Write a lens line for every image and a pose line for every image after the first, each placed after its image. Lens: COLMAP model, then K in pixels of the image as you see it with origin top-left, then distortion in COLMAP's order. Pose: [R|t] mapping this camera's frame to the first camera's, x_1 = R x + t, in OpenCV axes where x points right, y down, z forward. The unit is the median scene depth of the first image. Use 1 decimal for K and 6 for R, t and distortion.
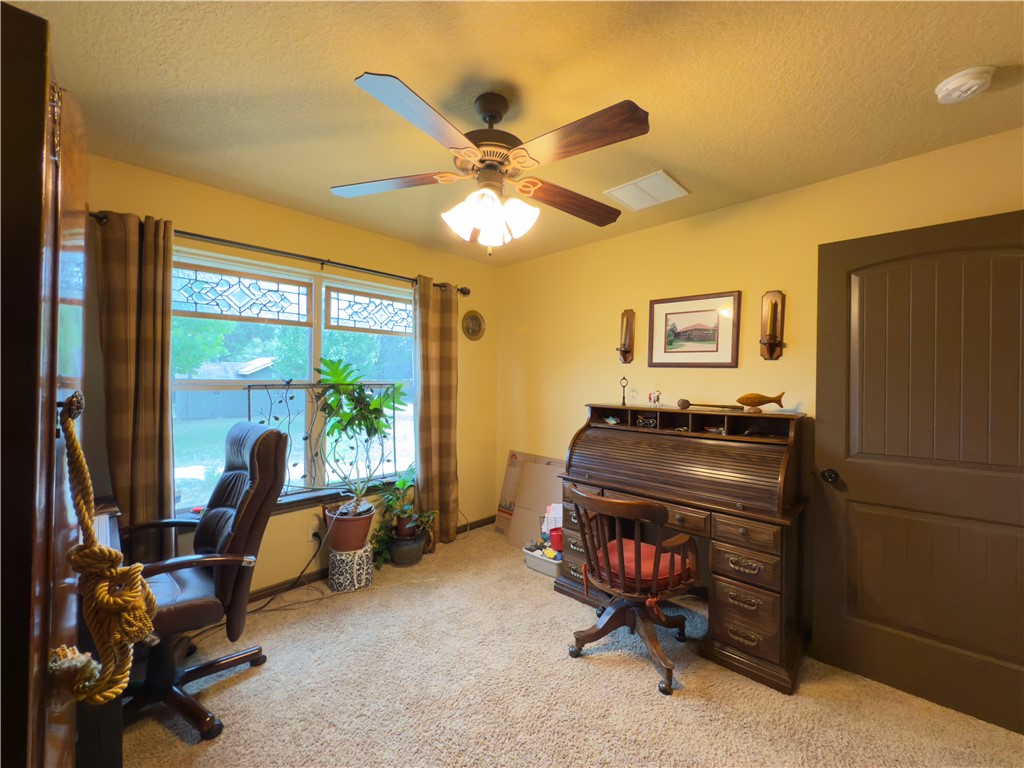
lens RADIAL K [[414.4, 0, 512.0], [0, 414.4, 384.0], [0, 0, 1]] dist [-0.000056, 0.000007]
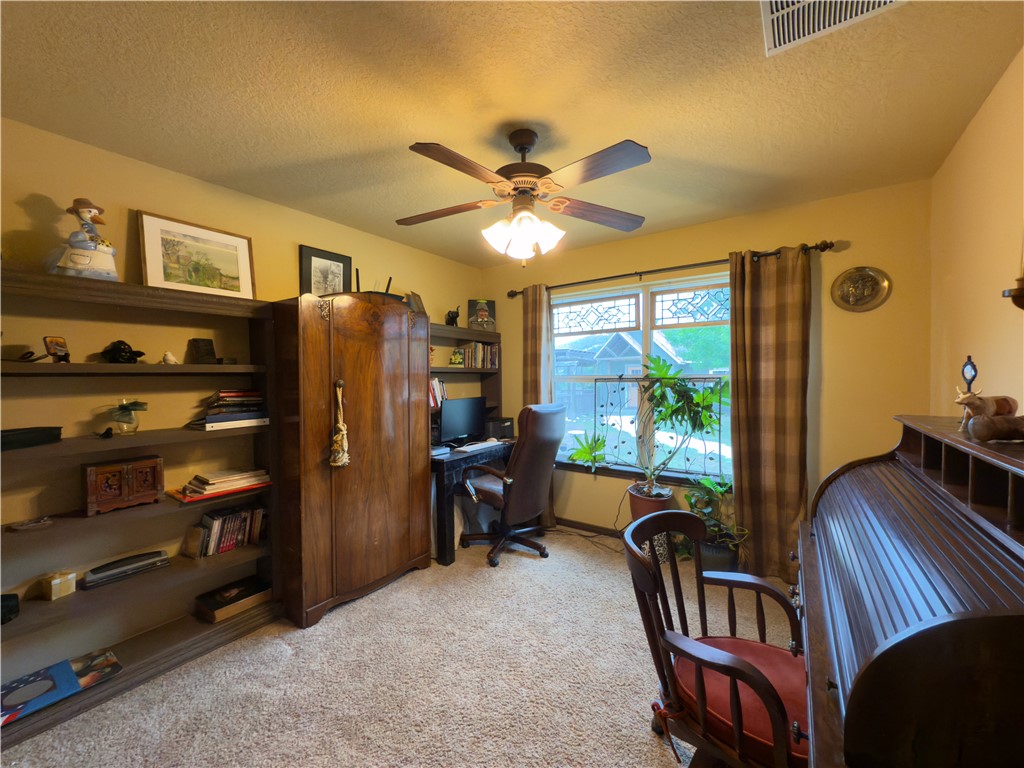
lens RADIAL K [[414.4, 0, 512.0], [0, 414.4, 384.0], [0, 0, 1]] dist [-0.000056, 0.000007]
pose [[0.148374, 0.010750, -0.988873, 0.630521], [0.001282, 0.999938, 0.011062, 0.003780], [0.988930, -0.002909, 0.148351, 0.451688]]
